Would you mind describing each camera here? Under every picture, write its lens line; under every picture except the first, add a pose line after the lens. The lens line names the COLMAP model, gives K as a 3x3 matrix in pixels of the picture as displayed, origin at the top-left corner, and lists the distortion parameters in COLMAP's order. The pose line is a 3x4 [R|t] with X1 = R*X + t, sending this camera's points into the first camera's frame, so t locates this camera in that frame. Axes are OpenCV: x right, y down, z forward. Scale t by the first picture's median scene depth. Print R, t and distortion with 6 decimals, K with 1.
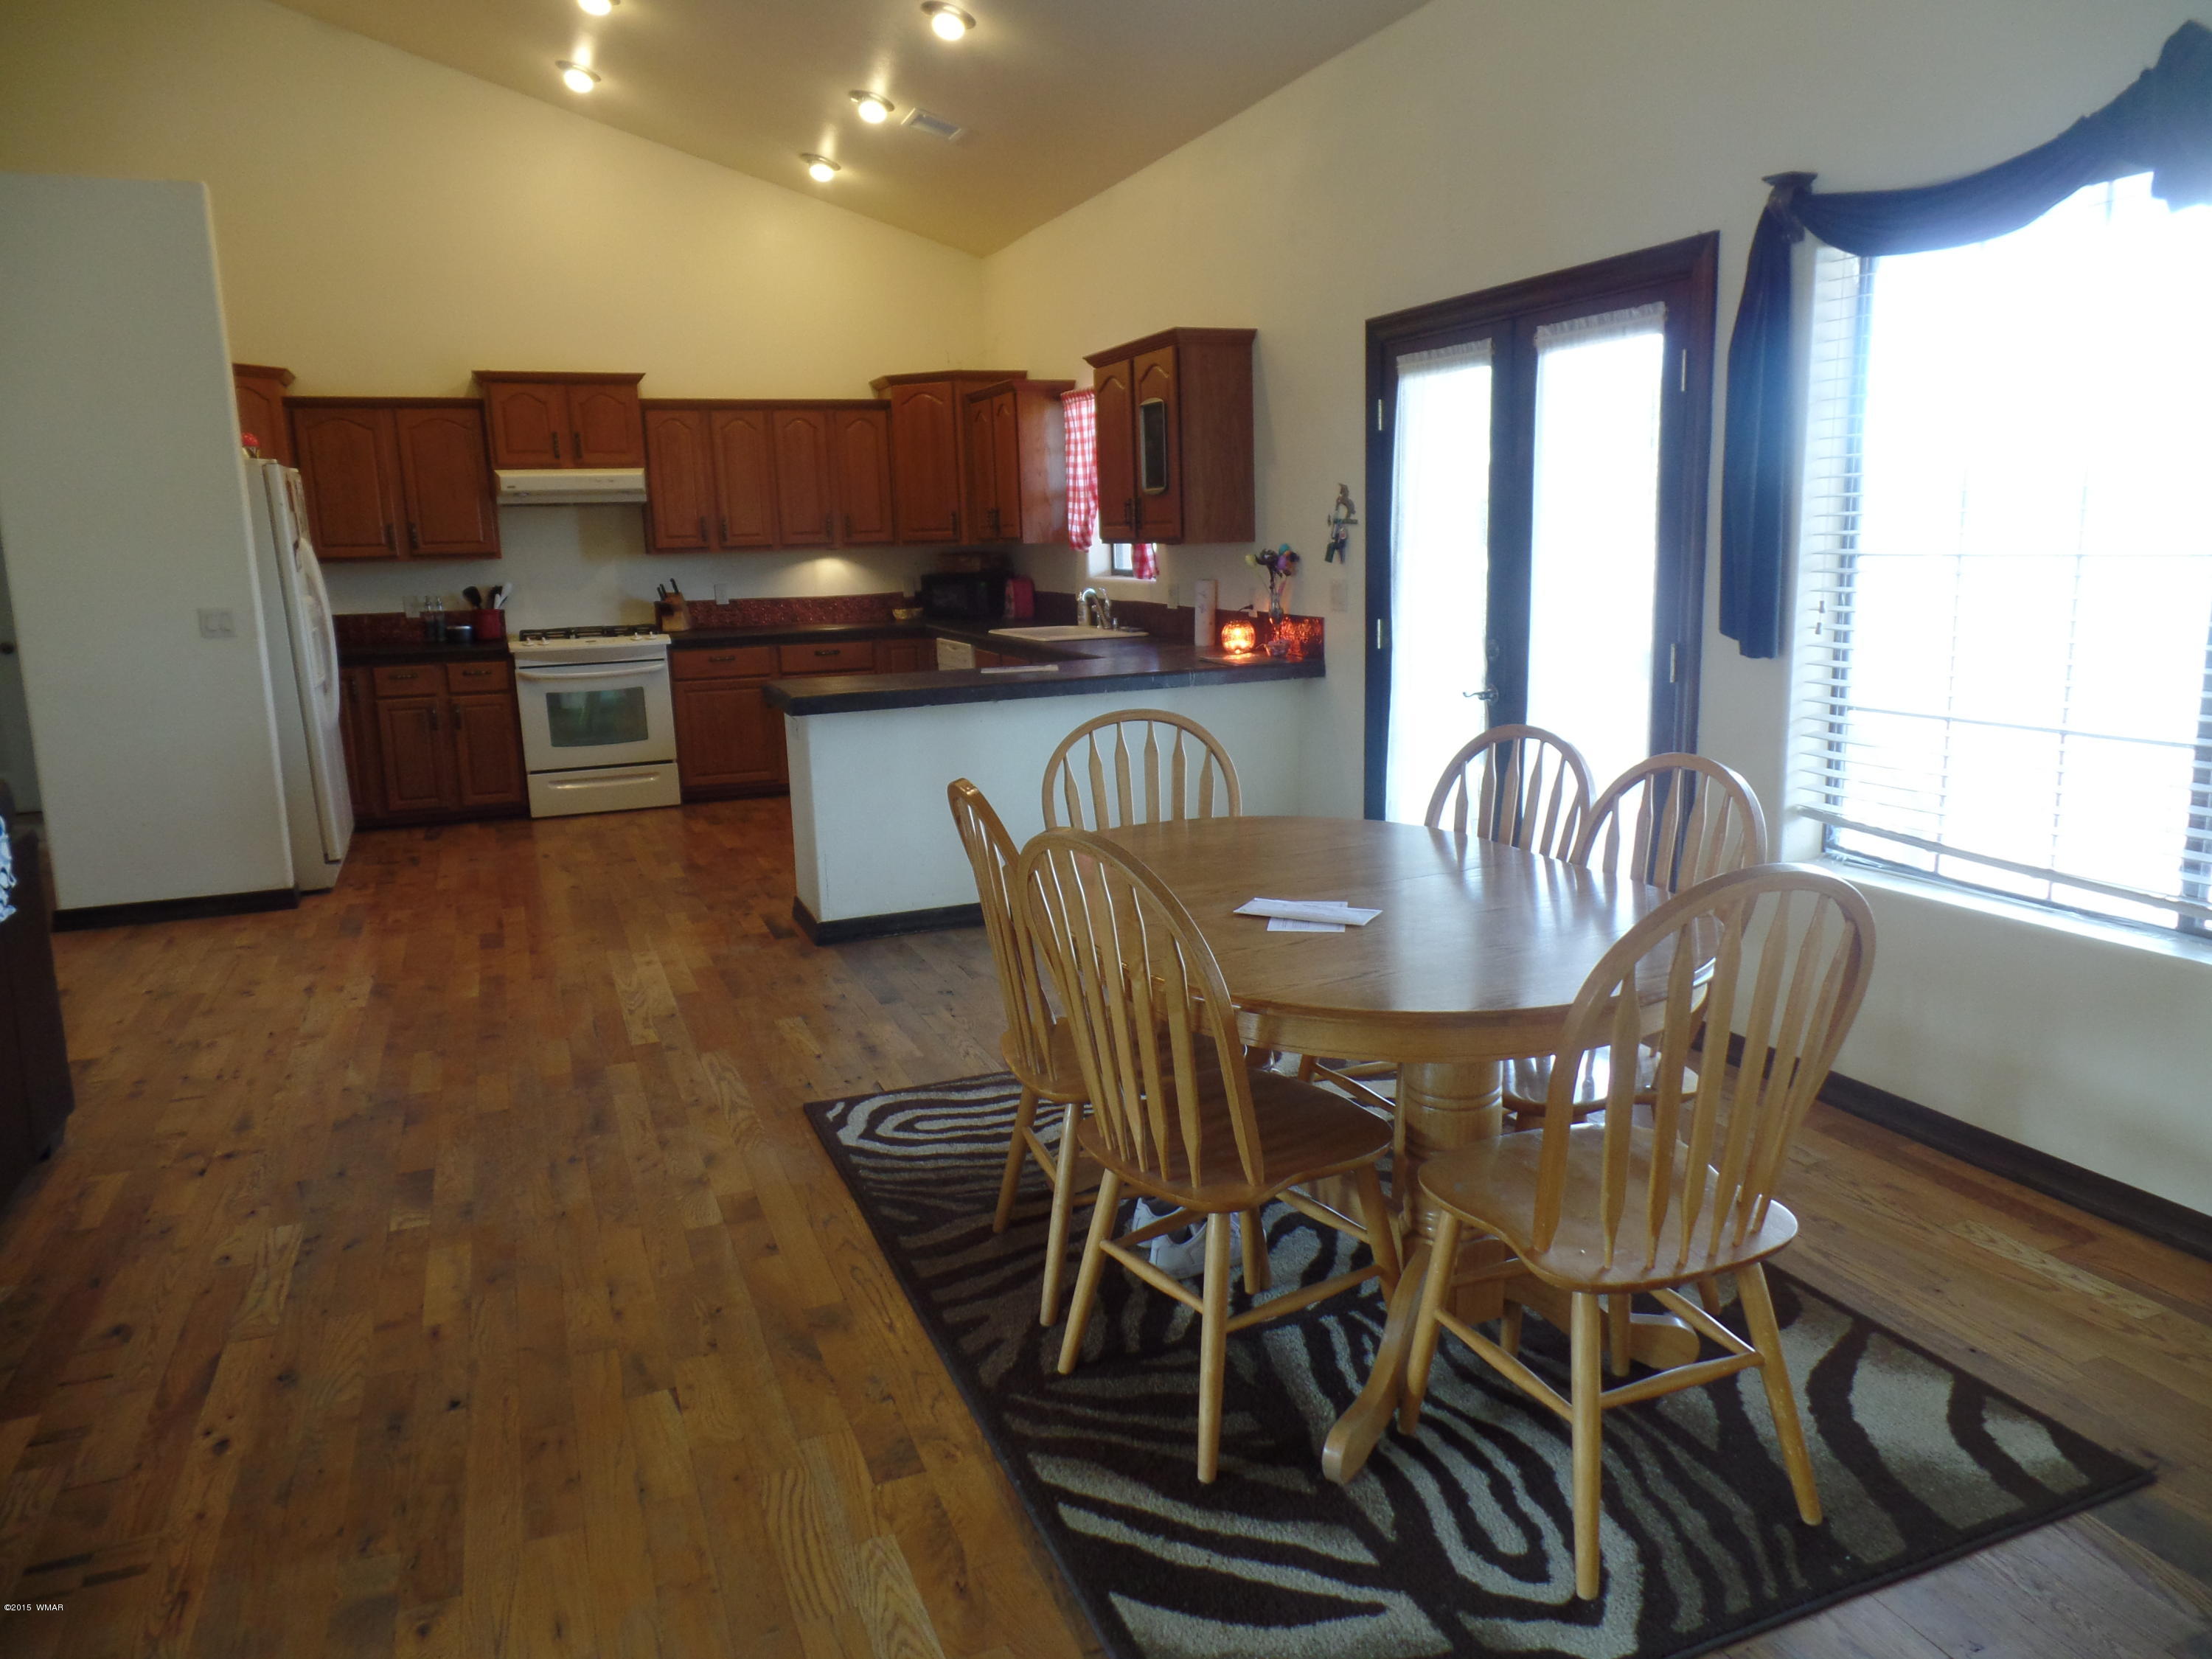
lens RADIAL K [[1525.9, 0, 1122.2], [0, 1525.9, 845.7], [0, 0, 1]] dist [0.003020, 0.003090]
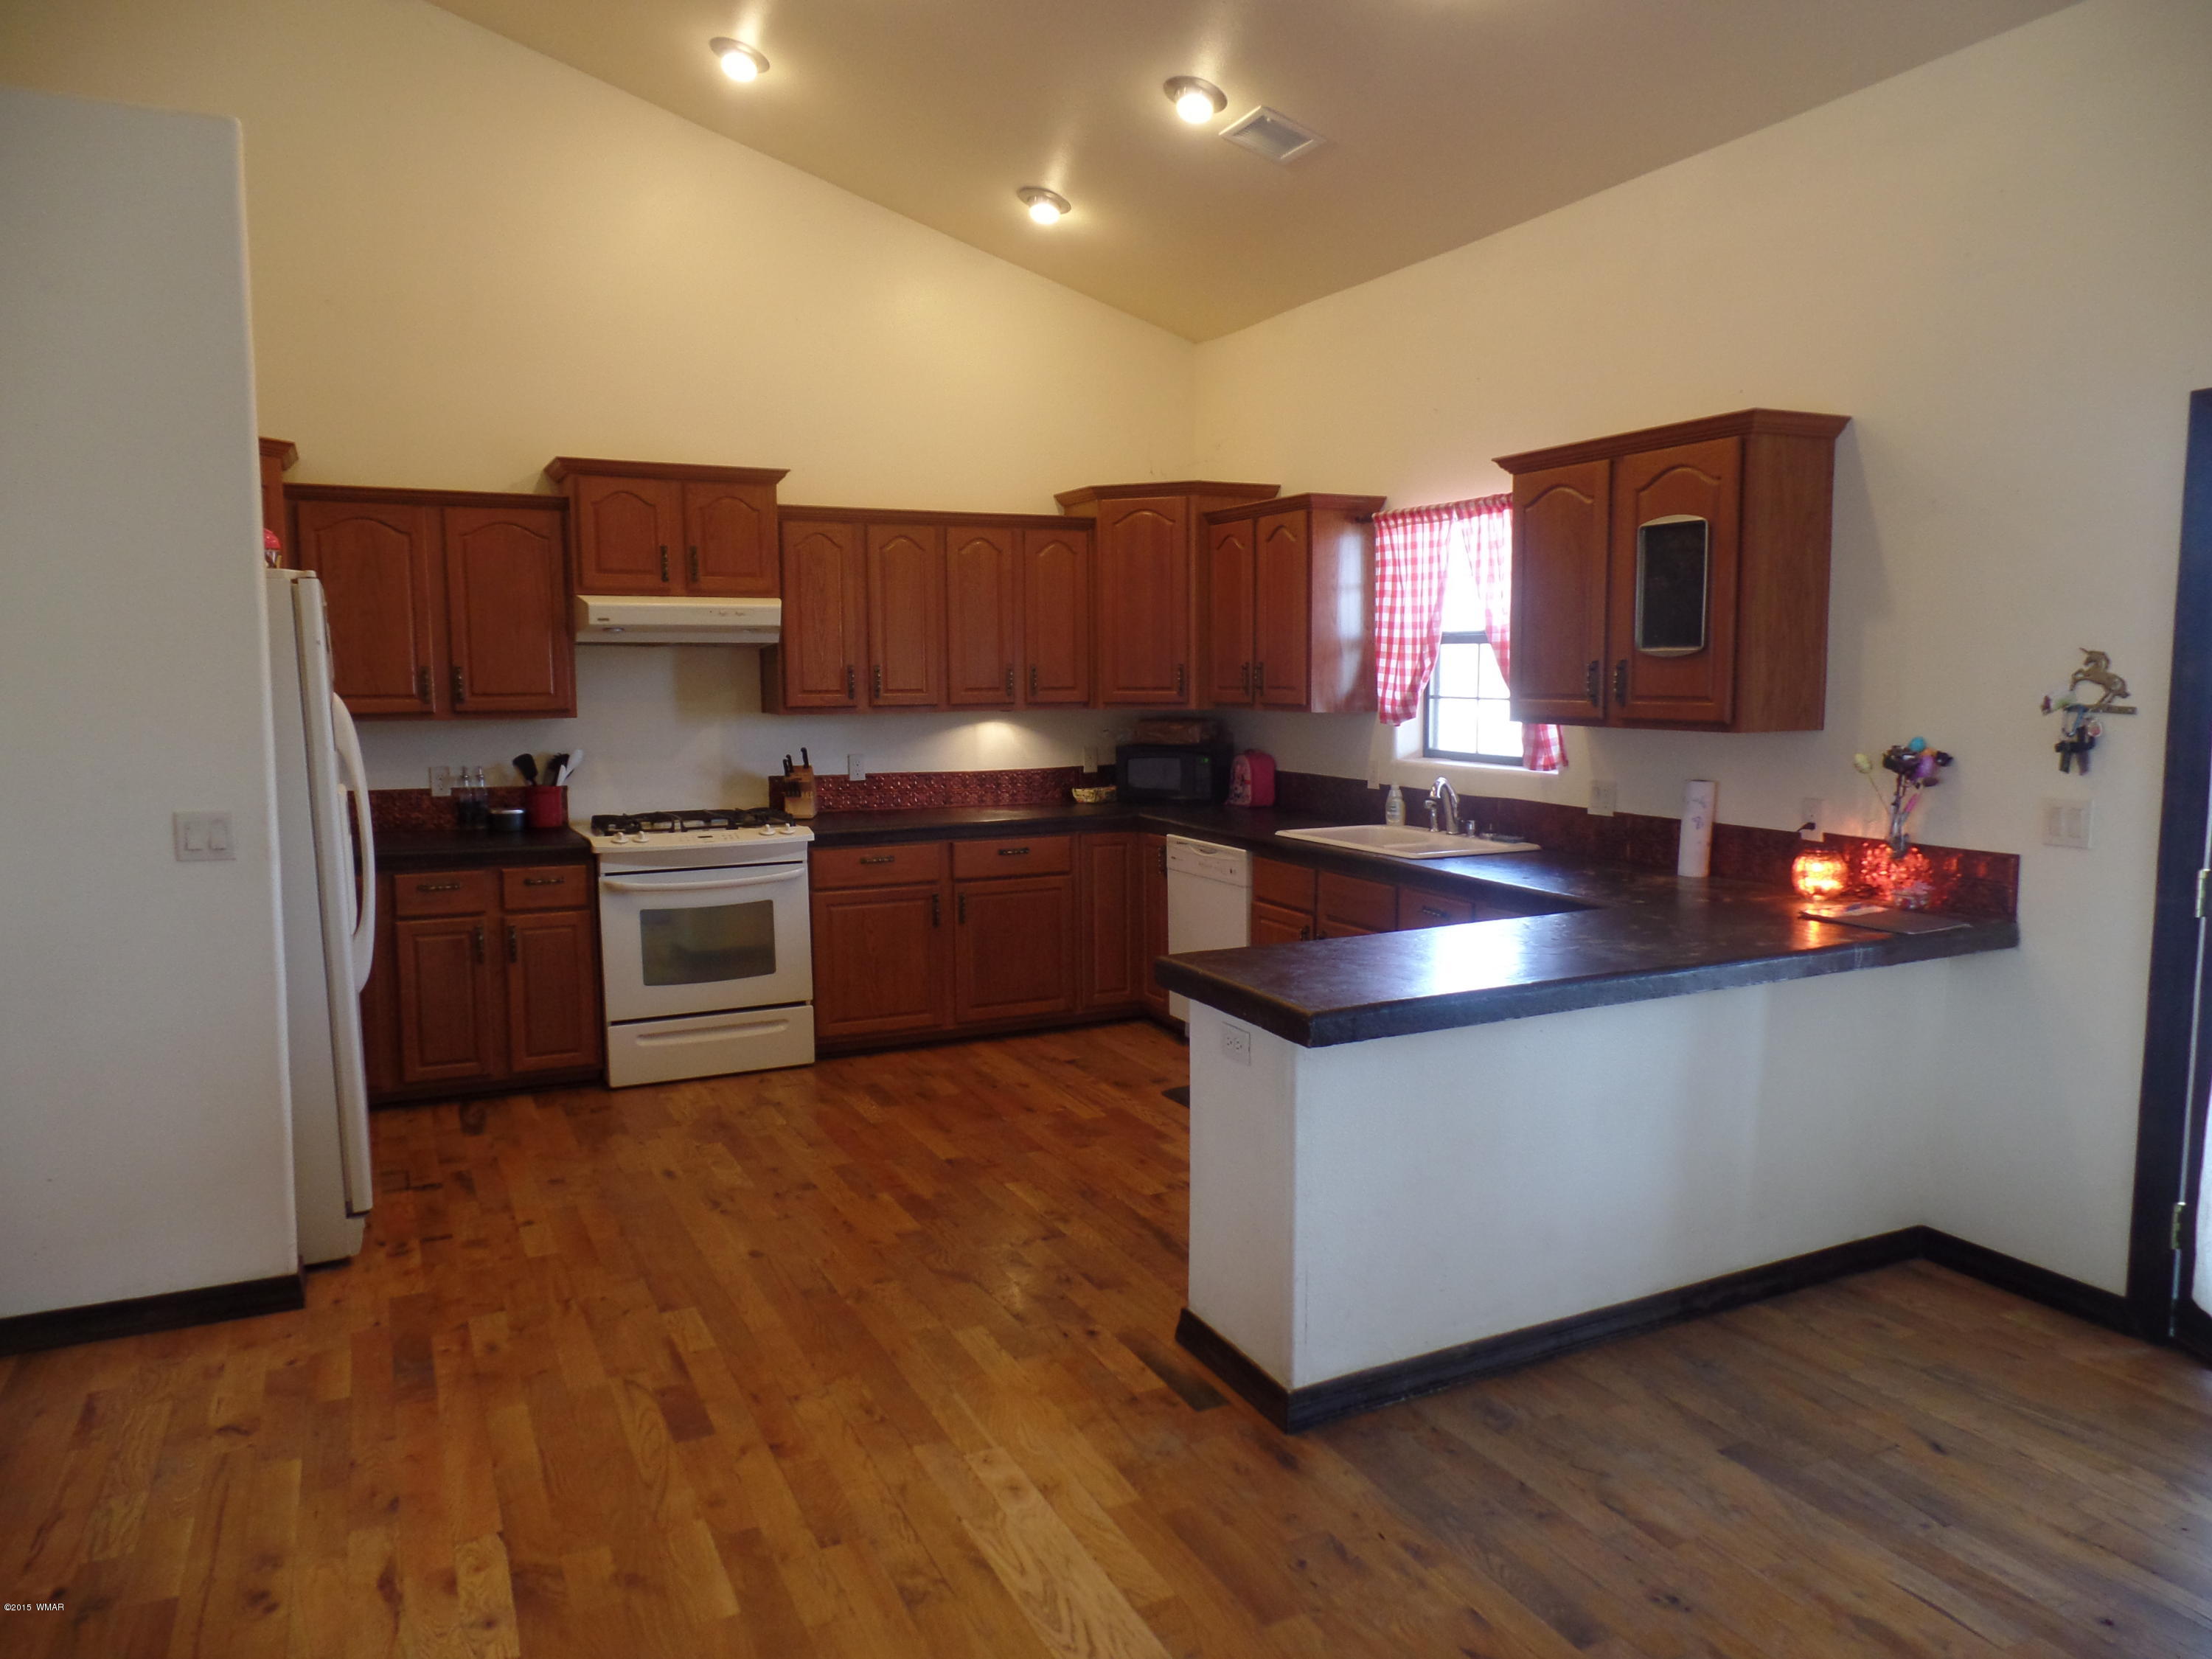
lens RADIAL K [[1525.9, 0, 1119.0], [0, 1525.9, 843.4], [0, 0, 1]] dist [0.003020, 0.003090]
pose [[0.997583, 0.014545, 0.067952, -0.210082], [-0.008216, 0.995679, -0.092502, -0.068523], [-0.069004, 0.091720, 0.993391, 0.292433]]
